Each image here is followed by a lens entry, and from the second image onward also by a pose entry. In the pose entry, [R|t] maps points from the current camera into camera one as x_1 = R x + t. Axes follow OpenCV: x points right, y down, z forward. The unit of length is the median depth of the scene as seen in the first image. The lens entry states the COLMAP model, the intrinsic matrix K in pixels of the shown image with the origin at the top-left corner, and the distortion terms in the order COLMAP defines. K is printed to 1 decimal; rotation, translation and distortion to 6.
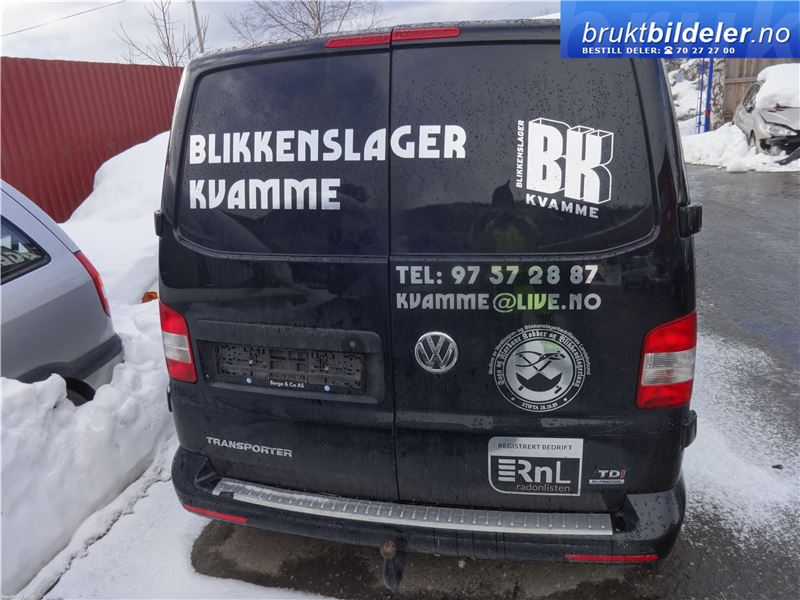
lens RADIAL K [[599.1, 0, 400.0], [0, 599.1, 300.0], [0, 0, 1]] dist [-0.019807, 0.004102]
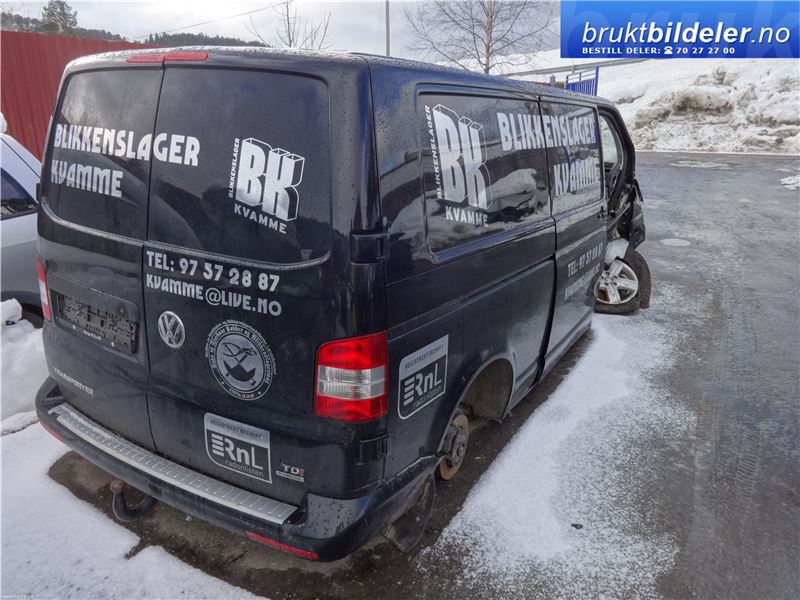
lens RADIAL K [[599.1, 0, 400.0], [0, 599.1, 300.0], [0, 0, 1]] dist [-0.019807, 0.004102]
pose [[0.948901, 0.172532, -0.264236, 0.817175], [-0.169600, 0.984925, 0.034050, -0.088051], [0.266127, 0.012504, 0.963857, 0.000061]]
